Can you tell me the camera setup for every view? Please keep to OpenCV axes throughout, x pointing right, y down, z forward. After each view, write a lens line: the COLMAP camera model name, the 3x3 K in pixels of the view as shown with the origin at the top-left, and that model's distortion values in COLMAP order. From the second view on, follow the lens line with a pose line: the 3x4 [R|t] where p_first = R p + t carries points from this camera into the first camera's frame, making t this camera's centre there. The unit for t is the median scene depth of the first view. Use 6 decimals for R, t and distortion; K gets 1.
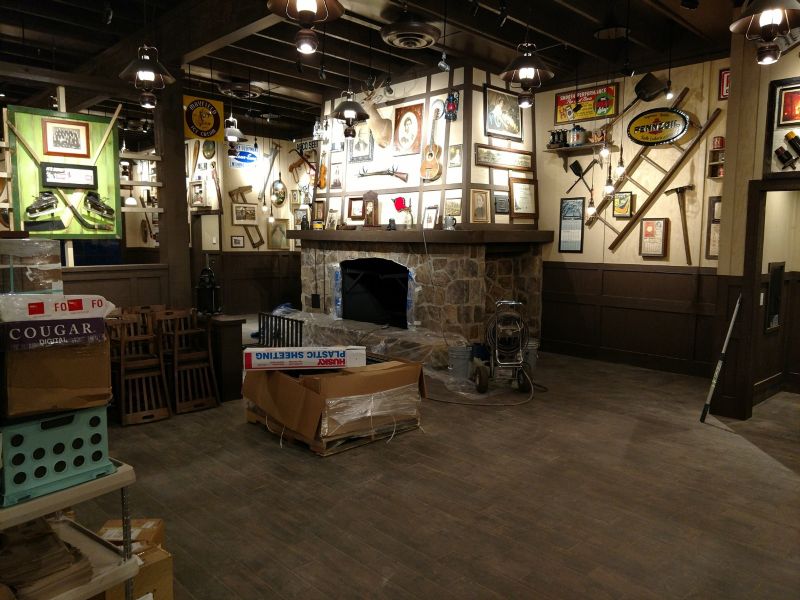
lens RADIAL K [[593.8, 0, 401.2], [0, 593.8, 306.6], [0, 0, 1]] dist [0.075912, -0.125528]
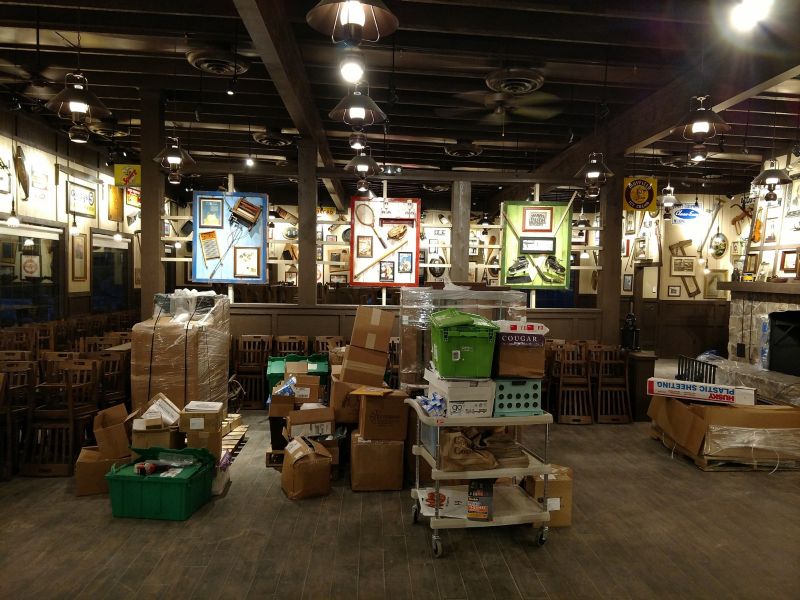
lens RADIAL K [[601.1, 0, 400.0], [0, 601.1, 300.0], [0, 0, 1]] dist [0.264852, -0.598544]
pose [[0.749247, 0.031667, -0.661533, 0.166698], [-0.087981, 0.994762, -0.052029, 0.016913], [0.656420, 0.097185, 0.748109, -0.288726]]
